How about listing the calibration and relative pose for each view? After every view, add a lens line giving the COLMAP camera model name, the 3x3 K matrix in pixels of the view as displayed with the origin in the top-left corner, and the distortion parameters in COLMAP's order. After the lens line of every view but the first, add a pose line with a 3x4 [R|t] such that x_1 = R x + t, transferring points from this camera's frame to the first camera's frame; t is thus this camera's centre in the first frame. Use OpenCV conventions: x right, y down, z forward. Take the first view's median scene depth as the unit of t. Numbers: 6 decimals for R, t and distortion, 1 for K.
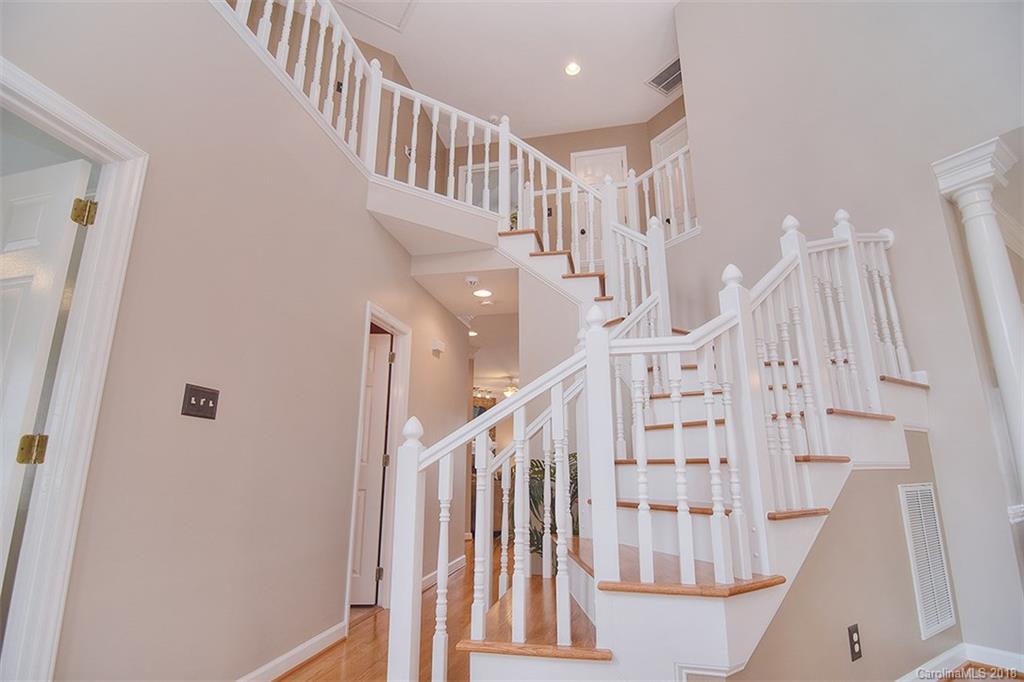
lens RADIAL K [[497.7, 0, 516.9], [0, 497.7, 349.2], [0, 0, 1]] dist [0.001242, -0.014859]
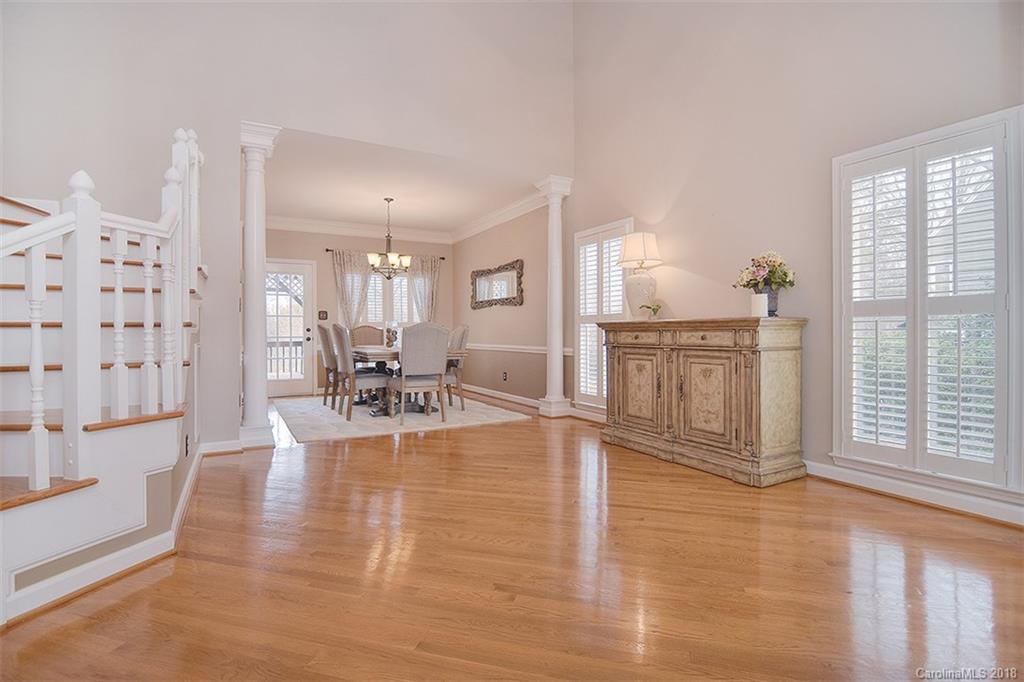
lens RADIAL K [[497.7, 0, 516.9], [0, 497.7, 349.2], [0, 0, 1]] dist [0.001242, -0.014859]
pose [[0.056600, -0.019906, 0.998198, -0.776343], [-0.252179, 0.967098, 0.033585, 0.009302], [-0.966024, -0.253625, 0.049717, 0.028037]]
